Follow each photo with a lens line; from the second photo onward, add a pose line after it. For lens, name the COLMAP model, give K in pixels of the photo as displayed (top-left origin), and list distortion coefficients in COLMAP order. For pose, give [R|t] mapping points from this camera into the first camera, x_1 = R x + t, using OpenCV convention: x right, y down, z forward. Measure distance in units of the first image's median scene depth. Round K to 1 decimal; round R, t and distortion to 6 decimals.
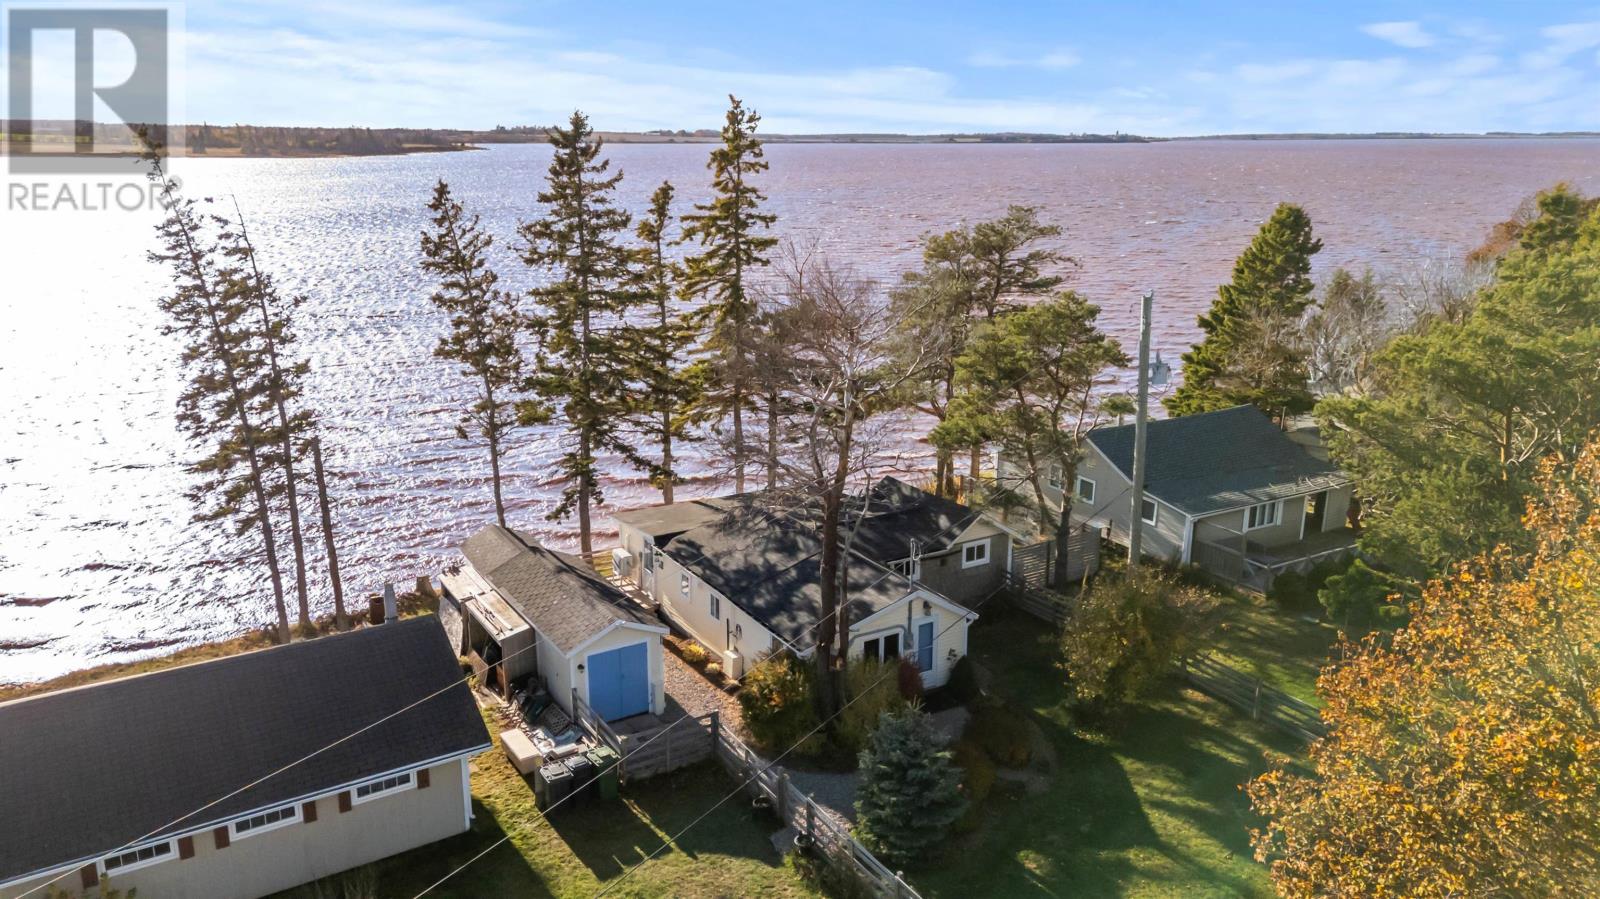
lens RADIAL K [[1114.1, 0, 800.0], [0, 1114.1, 449.5], [0, 0, 1]] dist [0.052751, -0.052721]
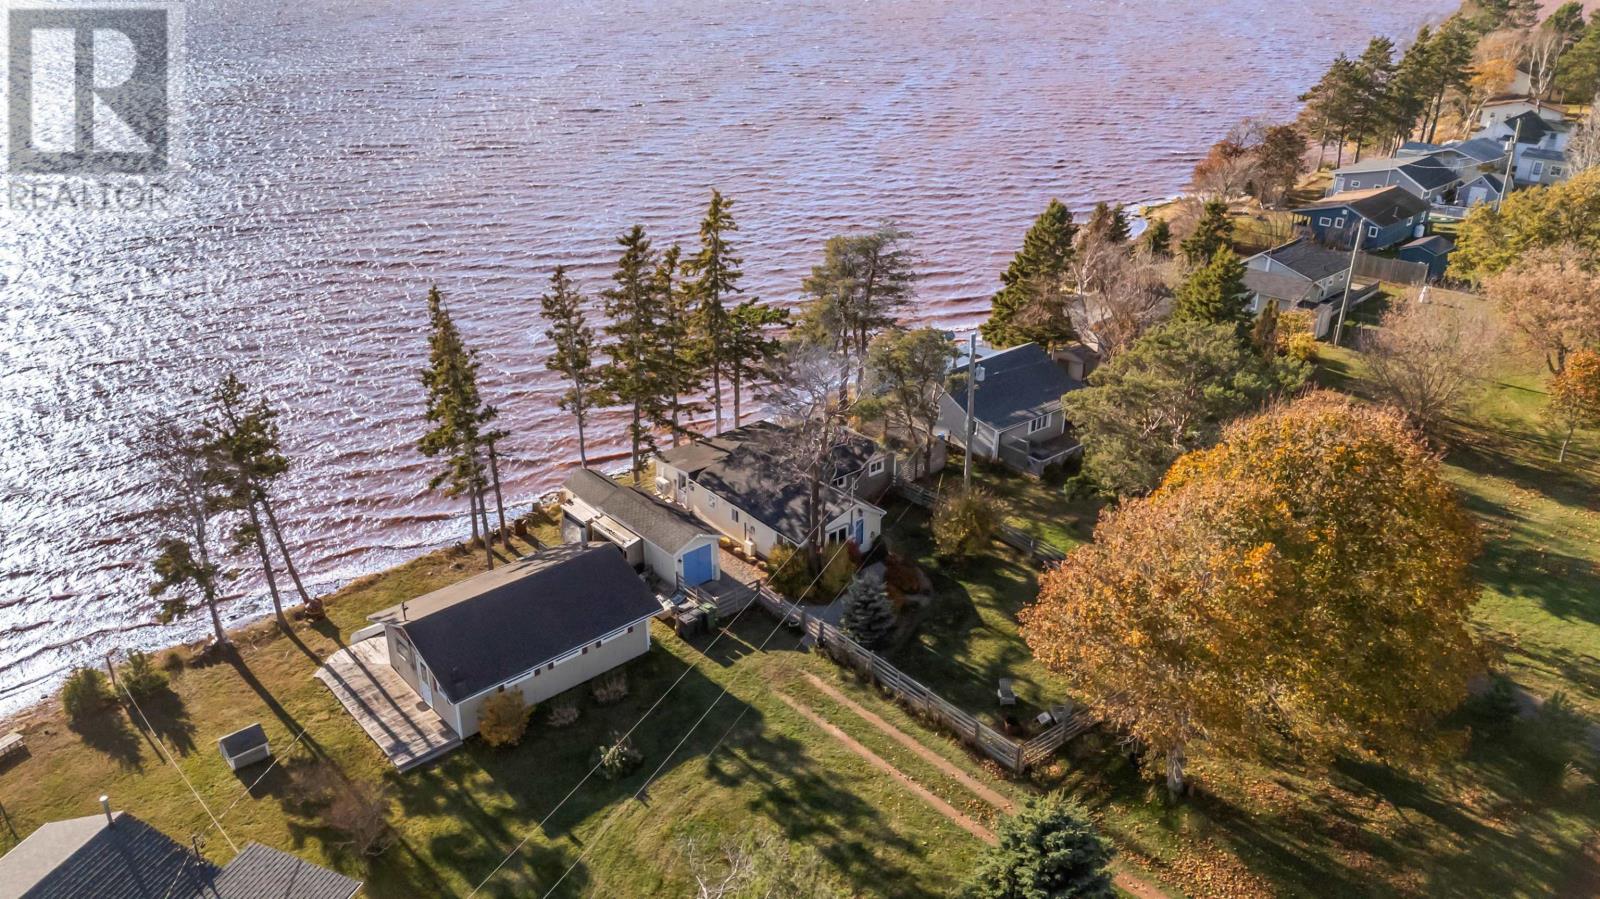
lens RADIAL K [[1117.2, 0, 796.8], [0, 1117.2, 428.7], [0, 0, 1]] dist [0.063076, -0.060049]
pose [[0.986270, -0.063776, 0.152328, -0.230464], [0.038214, 0.985521, 0.165189, -0.266053], [-0.160657, -0.157100, 0.974427, -0.663840]]
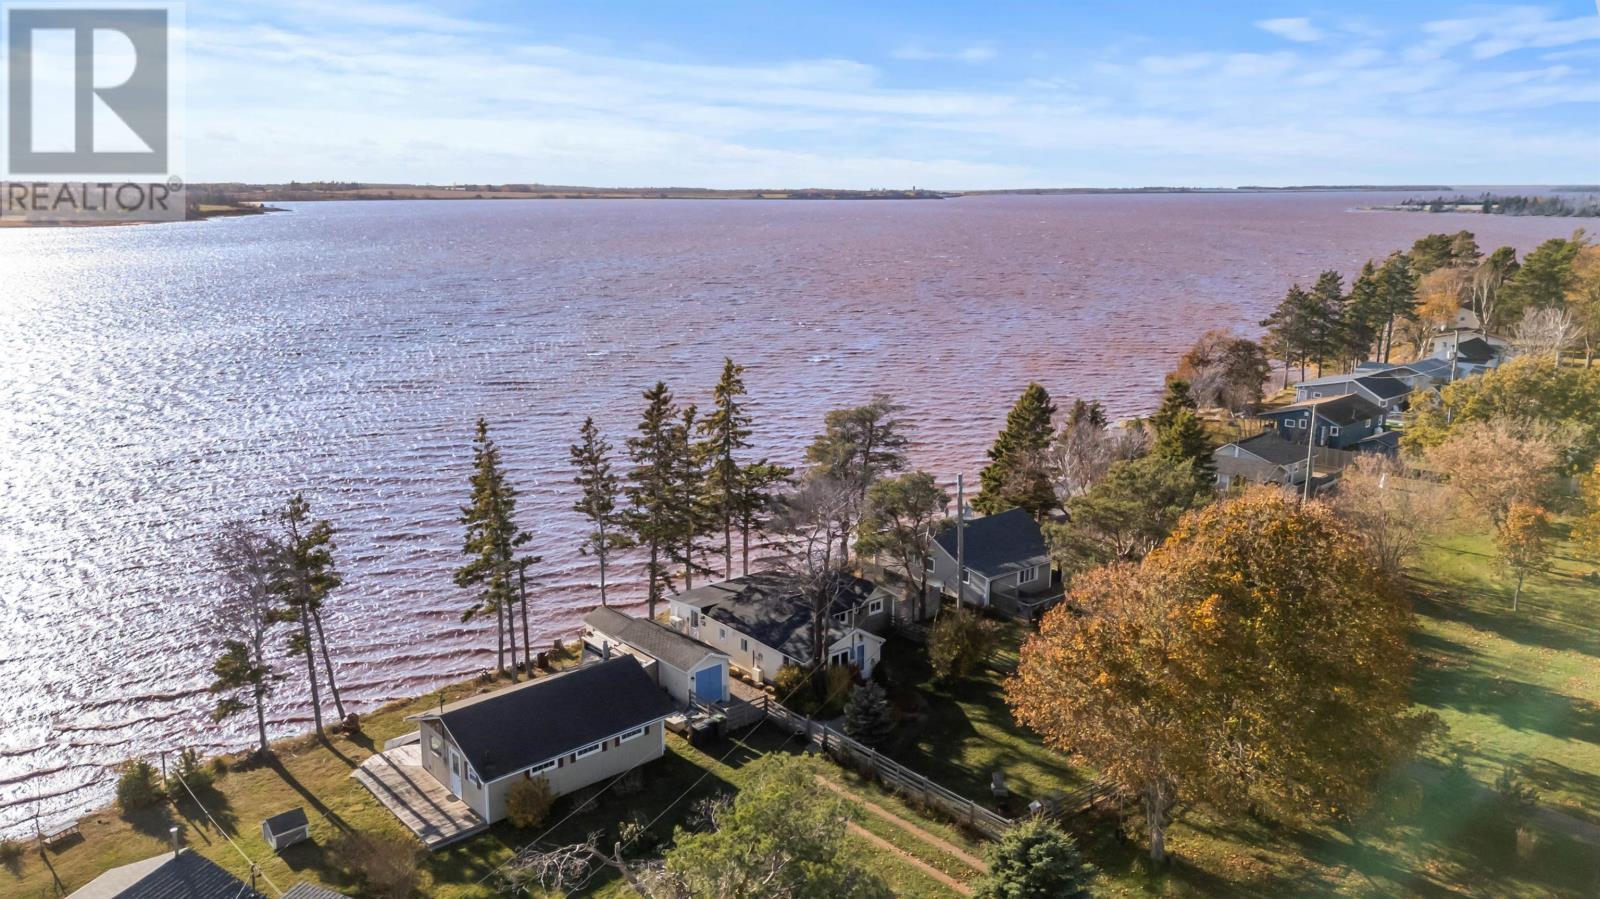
lens RADIAL K [[1114.1, 0, 800.0], [0, 1114.1, 449.5], [0, 0, 1]] dist [0.052751, -0.052721]
pose [[0.986083, -0.034814, 0.162568, -0.266935], [0.041750, 0.998349, -0.039448, -0.102984], [-0.160926, 0.045686, 0.985908, -0.833716]]
